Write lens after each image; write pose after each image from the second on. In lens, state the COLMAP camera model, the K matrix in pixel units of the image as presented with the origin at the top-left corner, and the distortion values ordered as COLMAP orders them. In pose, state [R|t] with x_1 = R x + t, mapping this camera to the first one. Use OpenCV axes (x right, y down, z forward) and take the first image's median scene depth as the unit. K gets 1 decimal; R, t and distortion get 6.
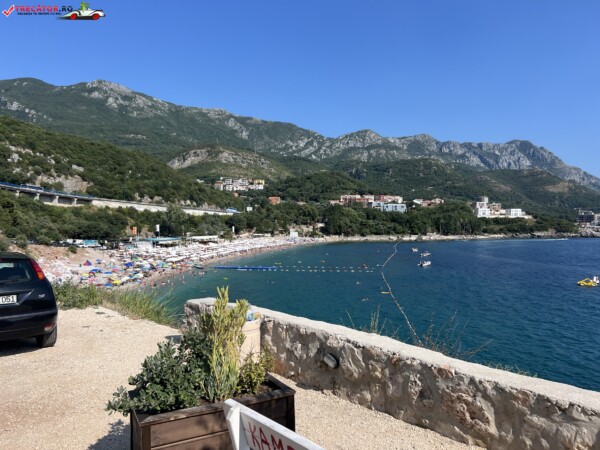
lens RADIAL K [[455.0, 0, 300.0], [0, 455.0, 225.0], [0, 0, 1]] dist [0.062418, -0.083218]
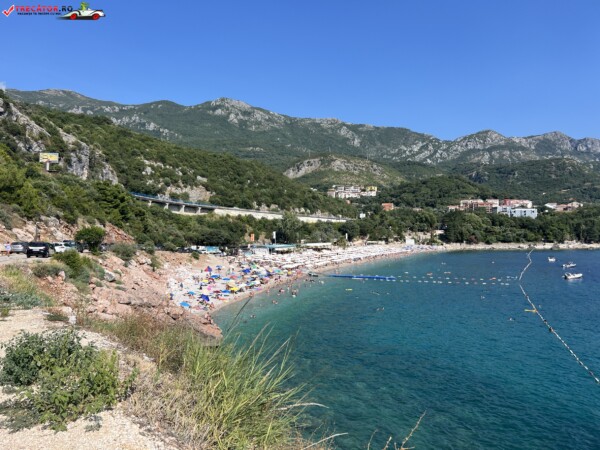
lens RADIAL K [[451.9, 0, 306.3], [0, 451.9, 226.3], [0, 0, 1]] dist [0.178740, -0.479218]
pose [[0.973574, -0.005440, -0.228308, -0.006970], [0.002303, 0.999899, -0.014002, 0.000944], [0.228361, 0.013106, 0.973488, 0.024111]]
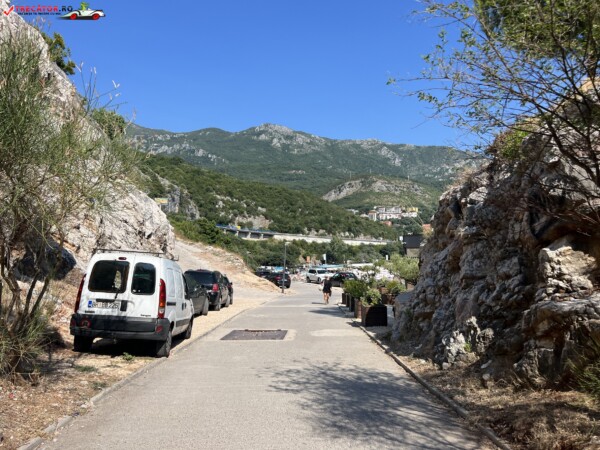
lens RADIAL K [[460.9, 0, 288.8], [0, 460.9, 225.7], [0, 0, 1]] dist [0.075759, -0.085871]
pose [[0.937473, -0.026018, -0.347084, 0.020412], [0.006936, 0.998401, -0.056109, -0.005851], [0.347989, 0.050193, 0.936154, -0.130451]]
